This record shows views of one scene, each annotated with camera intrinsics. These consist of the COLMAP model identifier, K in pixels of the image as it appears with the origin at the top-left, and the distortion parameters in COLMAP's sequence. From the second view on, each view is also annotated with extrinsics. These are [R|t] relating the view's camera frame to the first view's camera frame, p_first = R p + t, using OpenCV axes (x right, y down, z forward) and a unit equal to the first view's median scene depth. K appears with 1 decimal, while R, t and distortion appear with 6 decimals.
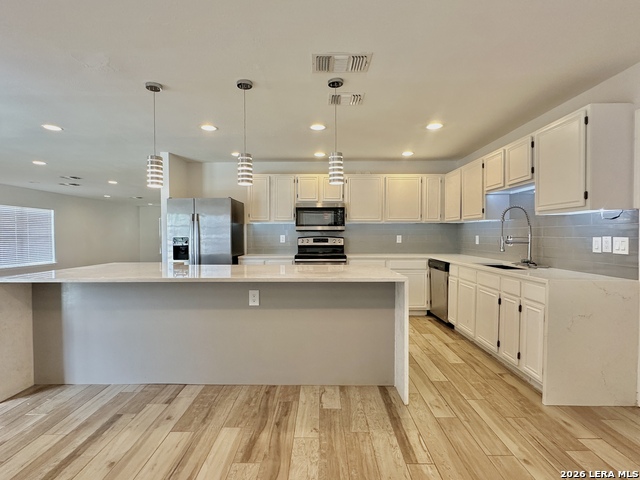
lens RADIAL K [[322.5, 0, 318.9], [0, 322.5, 239.2], [0, 0, 1]] dist [-0.005975, 0.000820]
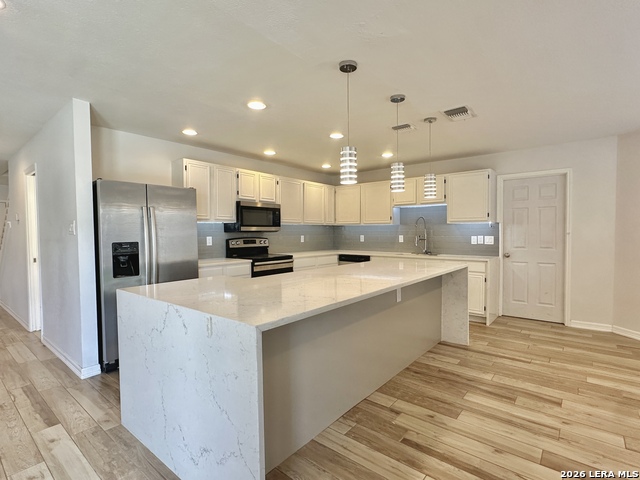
lens RADIAL K [[322.5, 0, 319.0], [0, 322.5, 240.1], [0, 0, 1]] dist [-0.005975, 0.000820]
pose [[0.629147, -0.022234, 0.776968, -1.030708], [0.014910, 0.999752, 0.016536, -0.023670], [-0.777143, 0.001181, 0.629323, 0.435281]]
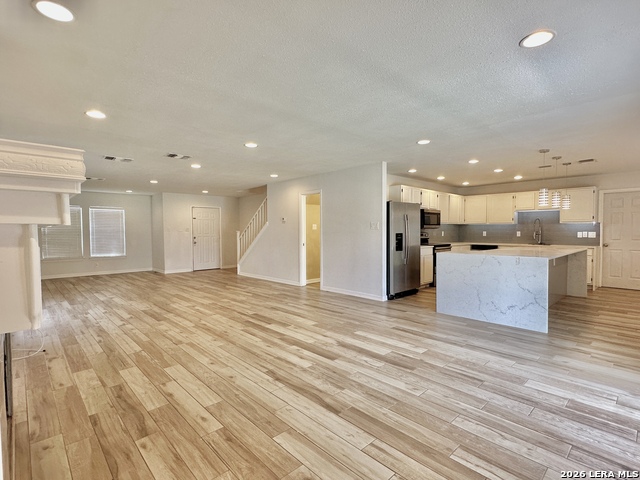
lens RADIAL K [[322.5, 0, 319.6], [0, 322.5, 240.2], [0, 0, 1]] dist [-0.005975, 0.000820]
pose [[0.725203, -0.021922, 0.688186, -2.272961], [0.010107, 0.999724, 0.021195, -0.013919], [-0.688461, -0.008415, 0.725225, 0.456301]]
